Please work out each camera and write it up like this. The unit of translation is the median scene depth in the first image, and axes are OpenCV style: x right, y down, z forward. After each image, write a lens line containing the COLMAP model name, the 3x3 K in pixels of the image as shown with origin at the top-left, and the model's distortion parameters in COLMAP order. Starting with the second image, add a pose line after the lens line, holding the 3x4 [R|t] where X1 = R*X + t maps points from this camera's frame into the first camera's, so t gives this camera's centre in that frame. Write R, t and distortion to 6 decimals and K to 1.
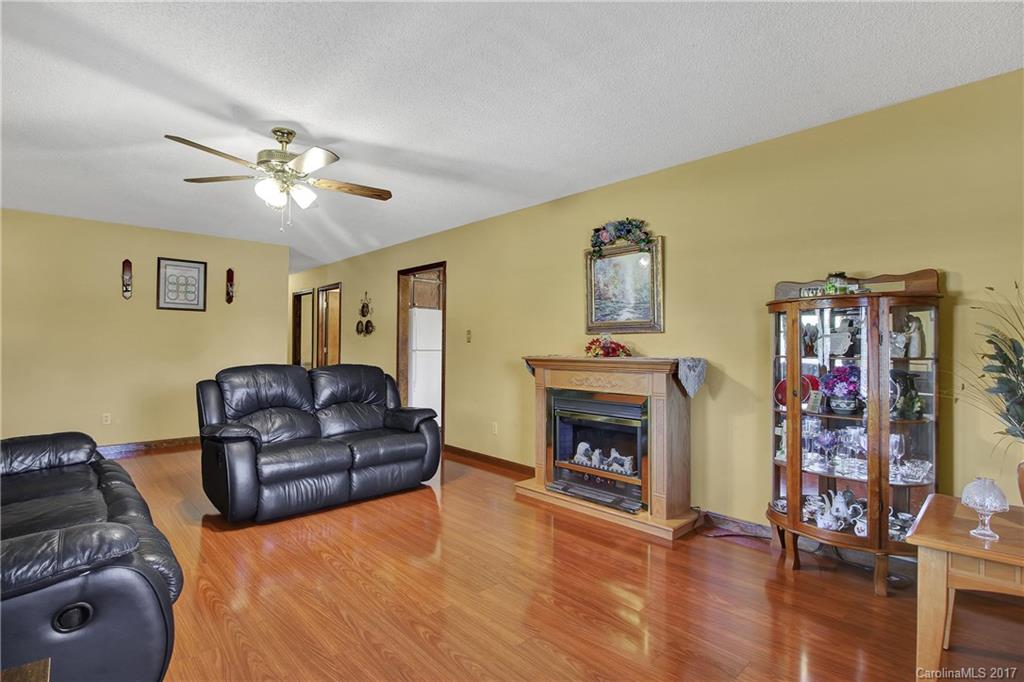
lens RADIAL K [[491.5, 0, 510.8], [0, 491.5, 341.5], [0, 0, 1]] dist [-0.002372, -0.000246]
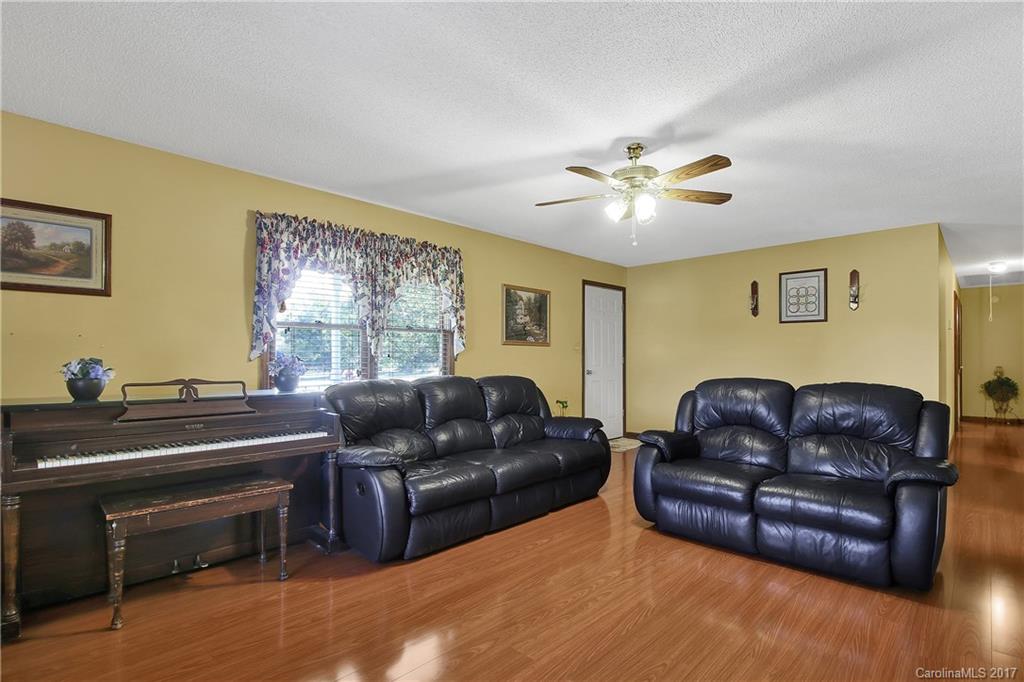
lens RADIAL K [[491.5, 0, 497.1], [0, 491.5, 359.3], [0, 0, 1]] dist [-0.002372, -0.000246]
pose [[0.039750, -0.003069, -0.999205, 0.290627], [0.010823, 0.999938, -0.002641, 0.005986], [0.999151, -0.010710, 0.039781, 0.362092]]
